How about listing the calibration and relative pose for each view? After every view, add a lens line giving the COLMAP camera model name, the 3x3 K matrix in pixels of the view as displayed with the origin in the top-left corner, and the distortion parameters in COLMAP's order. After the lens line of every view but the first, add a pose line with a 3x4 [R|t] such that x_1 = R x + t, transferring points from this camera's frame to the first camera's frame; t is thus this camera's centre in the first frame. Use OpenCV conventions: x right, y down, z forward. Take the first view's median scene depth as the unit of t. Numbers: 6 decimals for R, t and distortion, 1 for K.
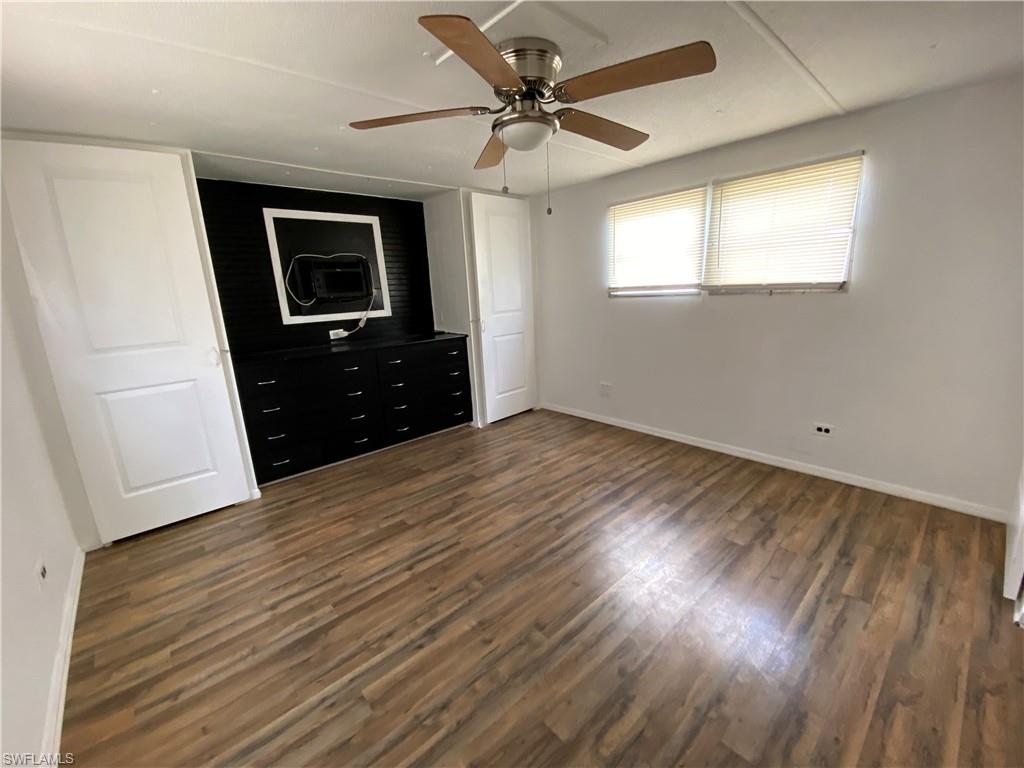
lens RADIAL K [[416.0, 0, 512.0], [0, 416.0, 384.0], [0, 0, 1]] dist [-0.021468, -0.000456]
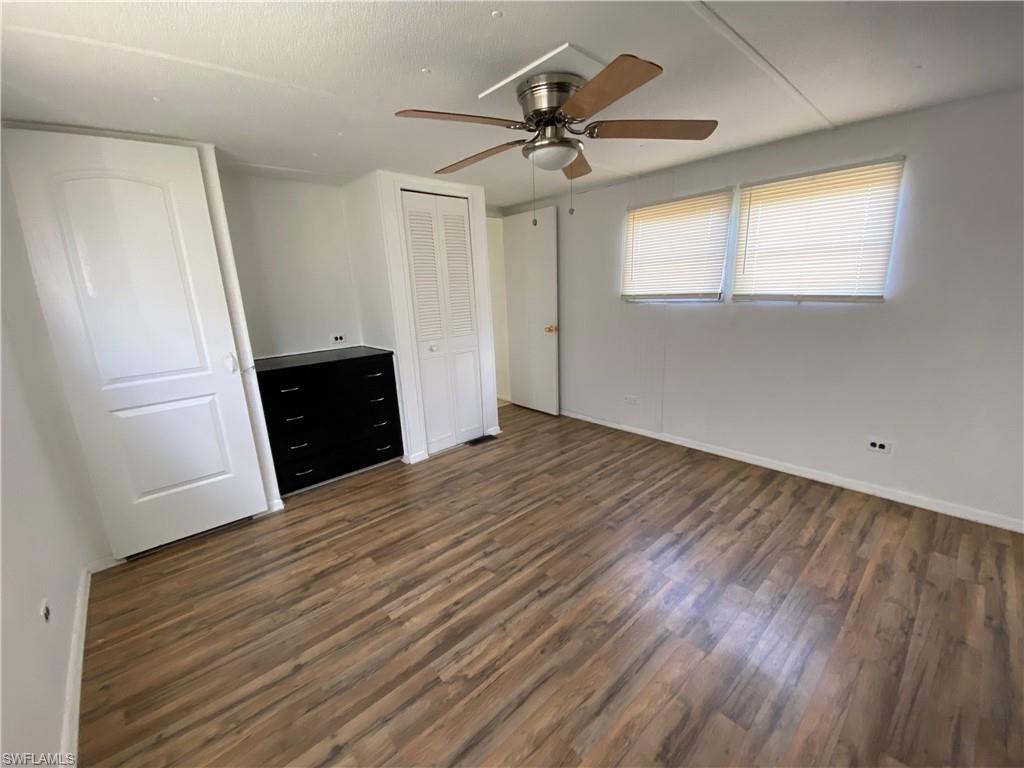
lens RADIAL K [[416.0, 0, 512.0], [0, 416.0, 384.0], [0, 0, 1]] dist [-0.021468, -0.000456]
pose [[-0.995359, 0.095096, 0.014752, 0.145779], [0.091817, 0.892546, 0.441510, -0.454918], [0.028819, 0.440815, -0.897135, 1.839551]]
